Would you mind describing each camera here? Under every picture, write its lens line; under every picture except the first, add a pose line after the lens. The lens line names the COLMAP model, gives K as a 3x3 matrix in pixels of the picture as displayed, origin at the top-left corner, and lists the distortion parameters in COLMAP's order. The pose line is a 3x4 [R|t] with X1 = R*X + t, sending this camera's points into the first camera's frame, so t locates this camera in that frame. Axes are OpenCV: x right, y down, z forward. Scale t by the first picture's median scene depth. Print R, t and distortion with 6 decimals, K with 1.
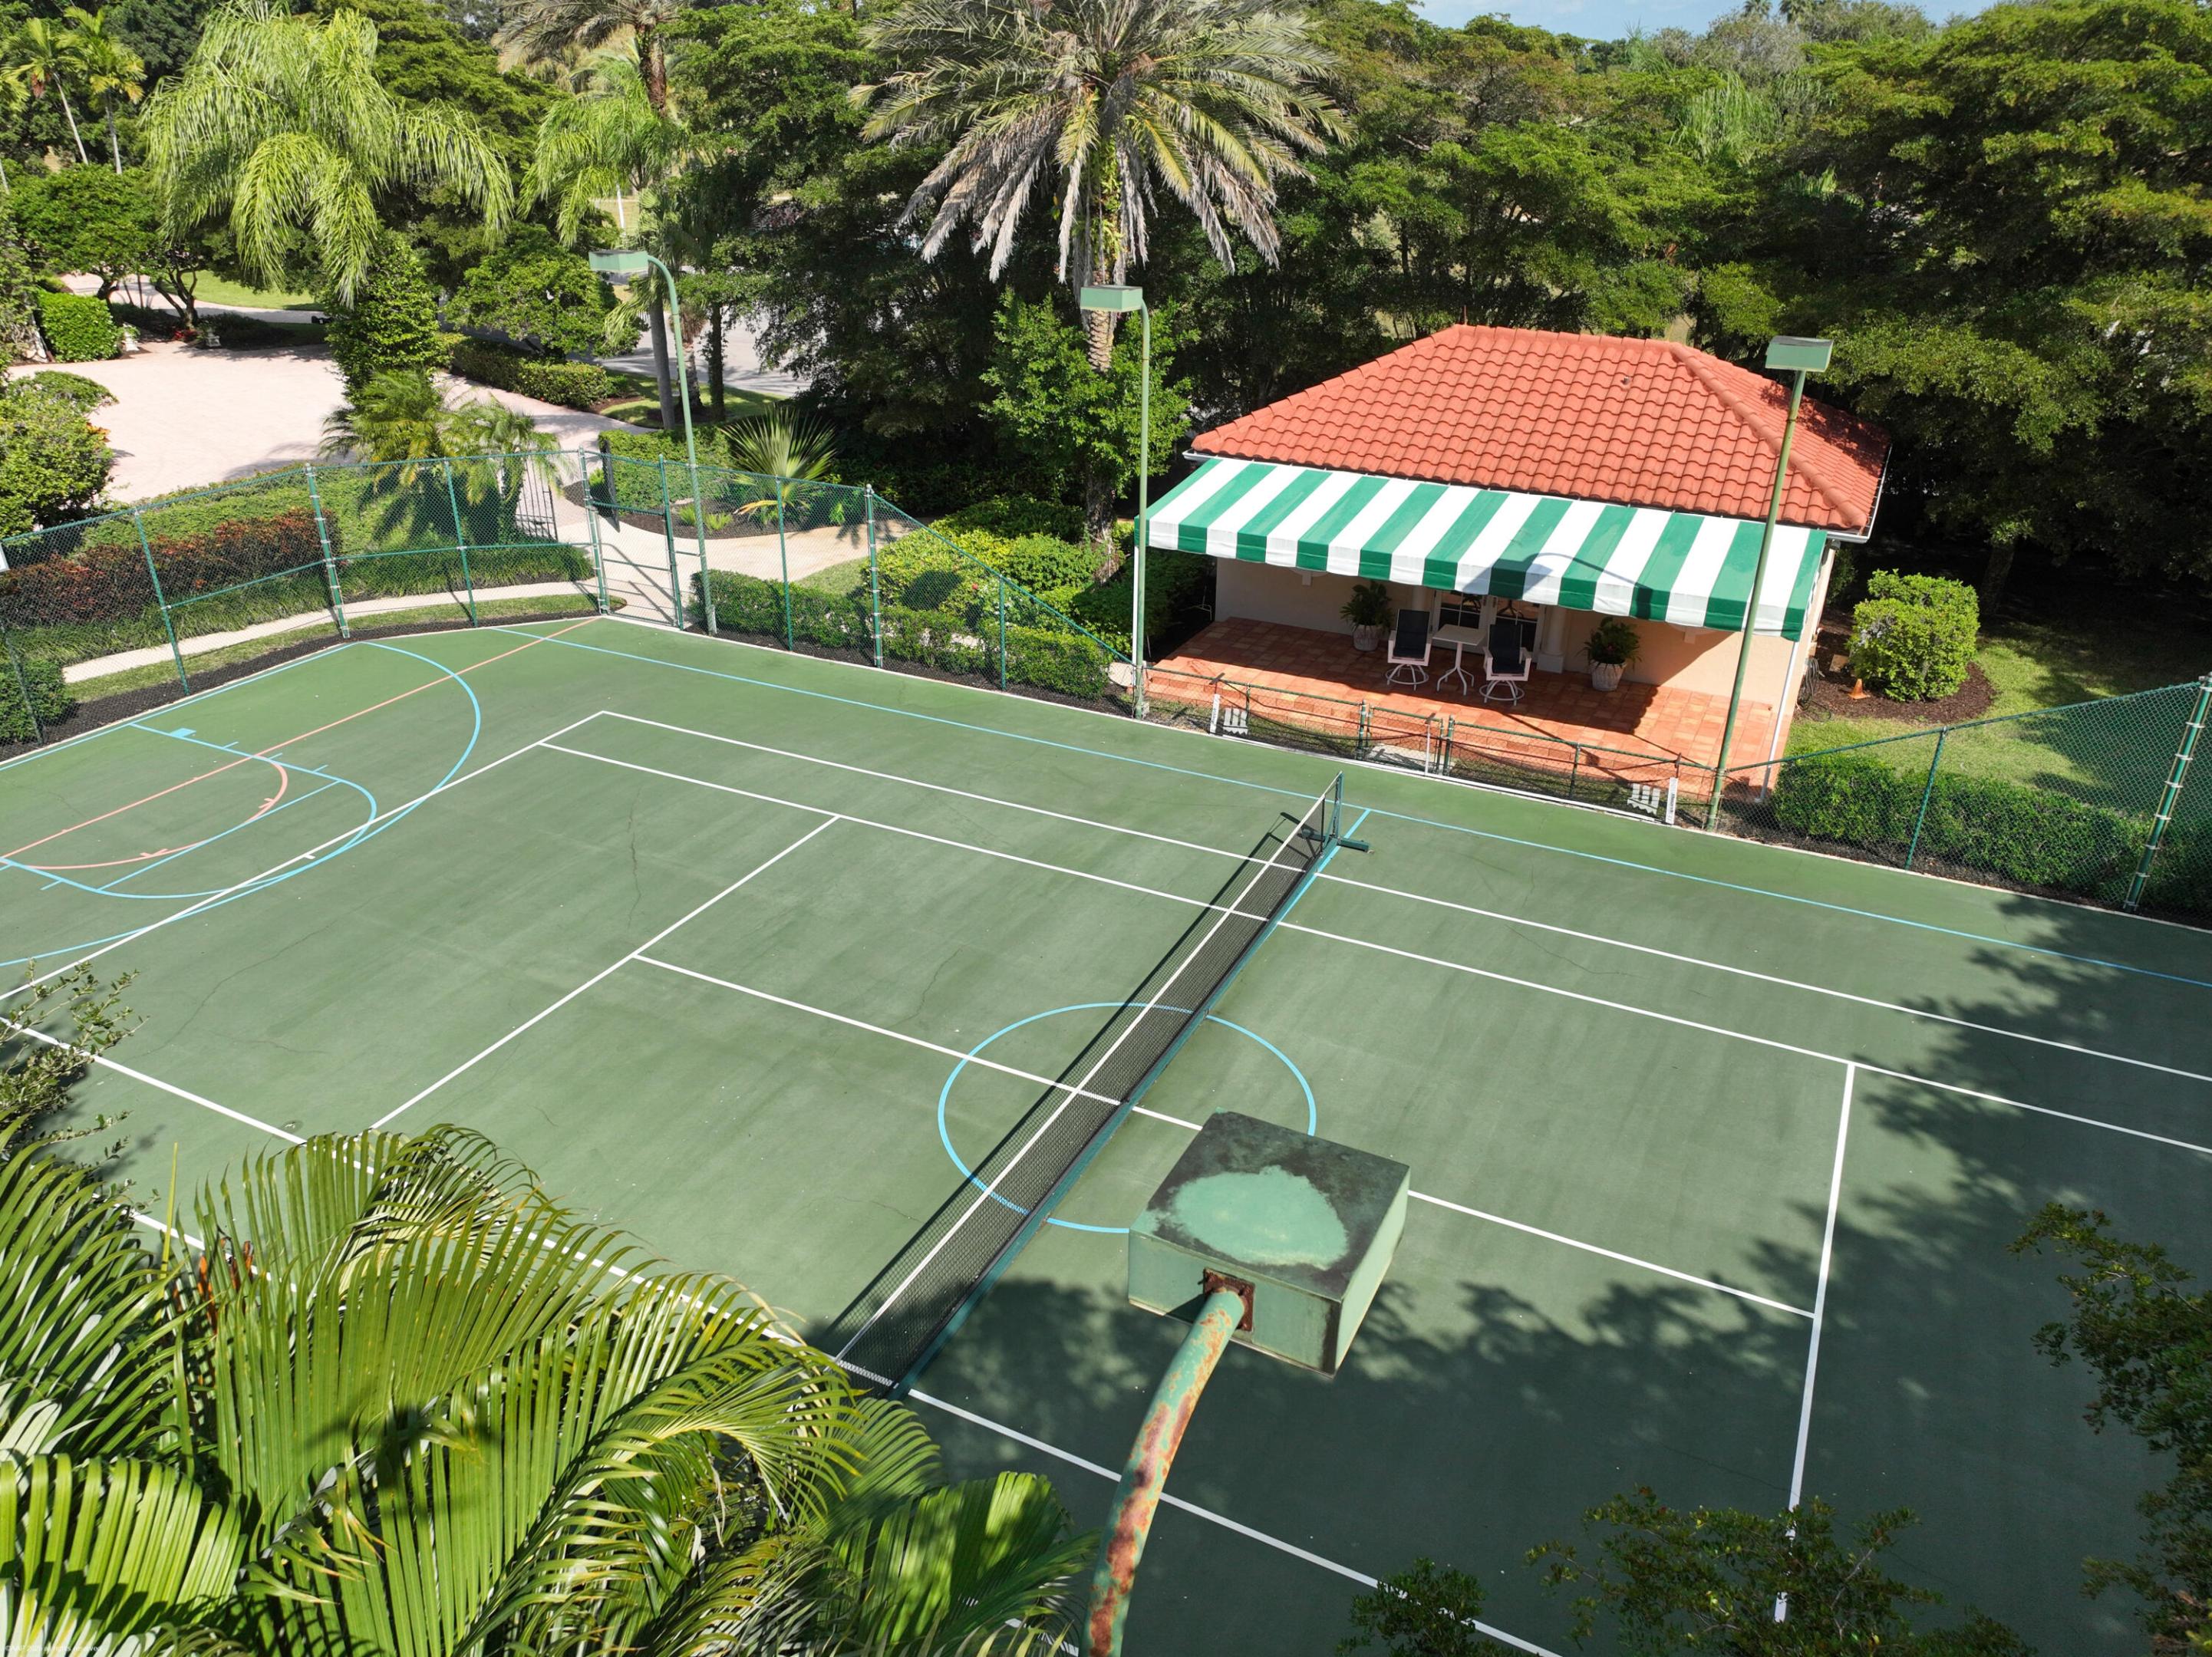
lens RADIAL K [[1579.1, 0, 1116.6], [0, 1579.1, 837.2], [0, 0, 1]] dist [-0.005142, 0.021741]
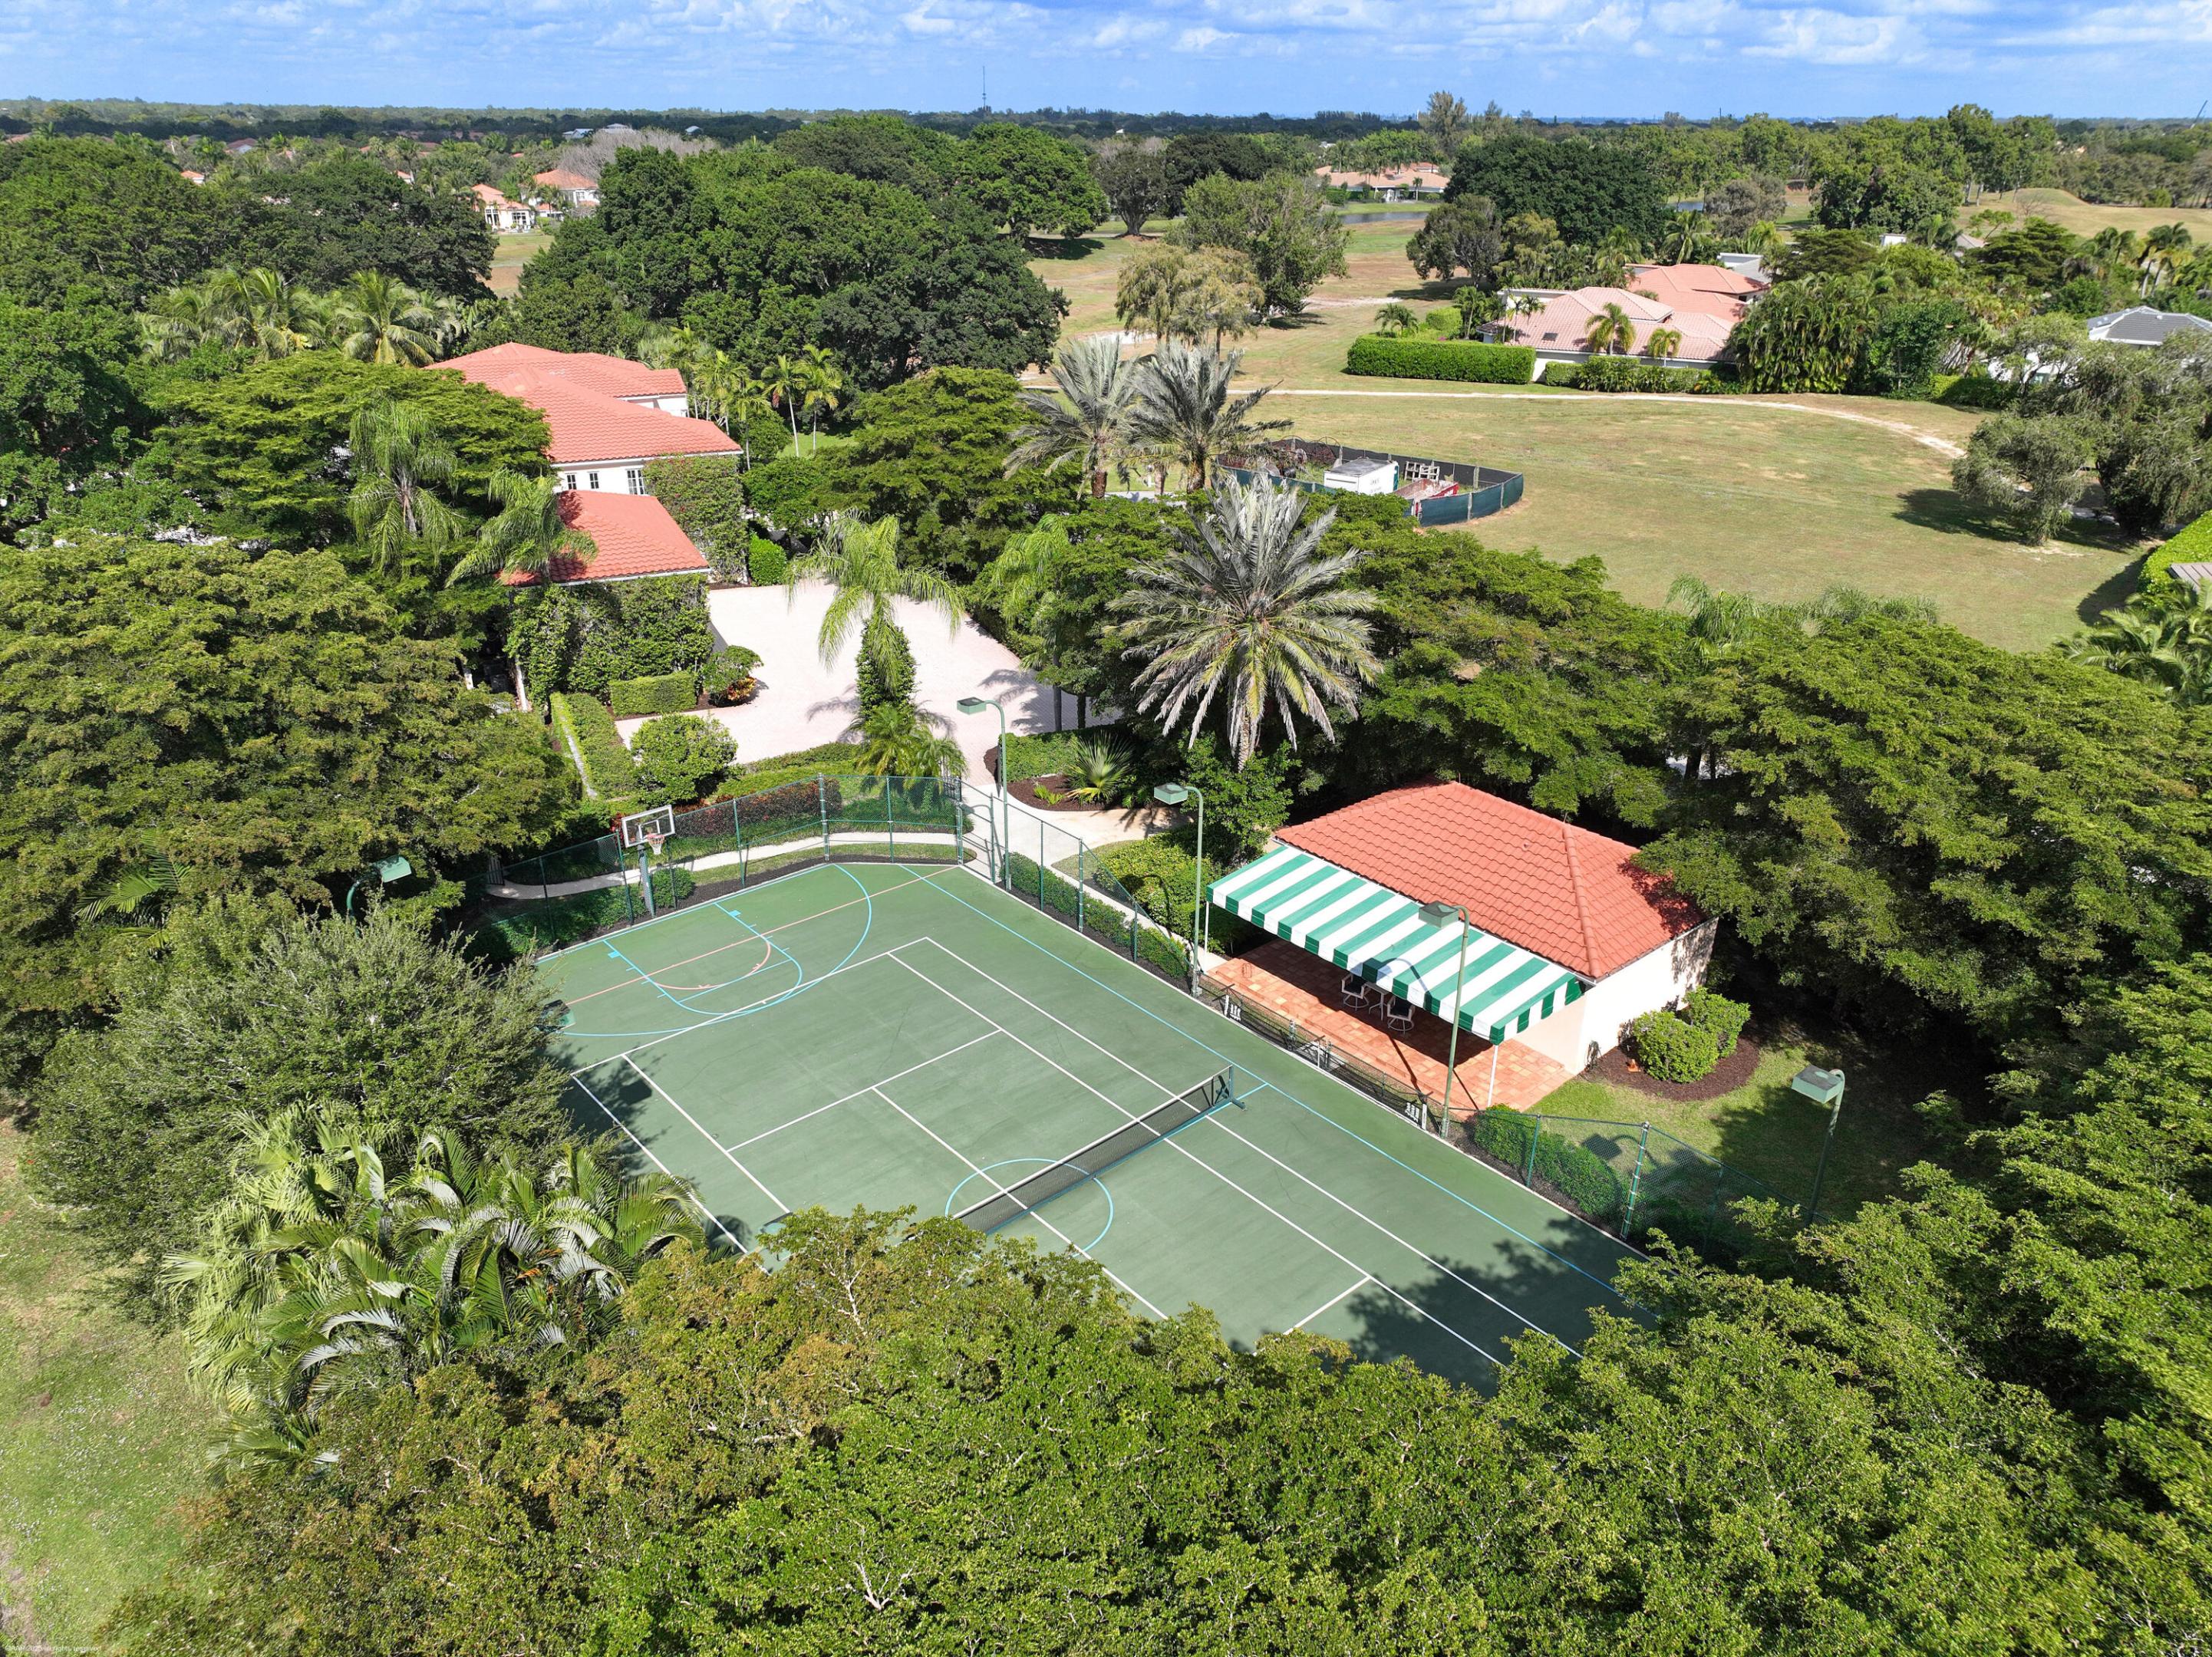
lens RADIAL K [[1579.1, 0, 1101.8], [0, 1579.1, 818.4], [0, 0, 1]] dist [-0.005142, 0.021741]
pose [[0.922023, 0.156498, -0.354094, 0.504462], [-0.169960, 0.985426, -0.007031, -0.237815], [0.347833, 0.066665, 0.935183, -0.686594]]
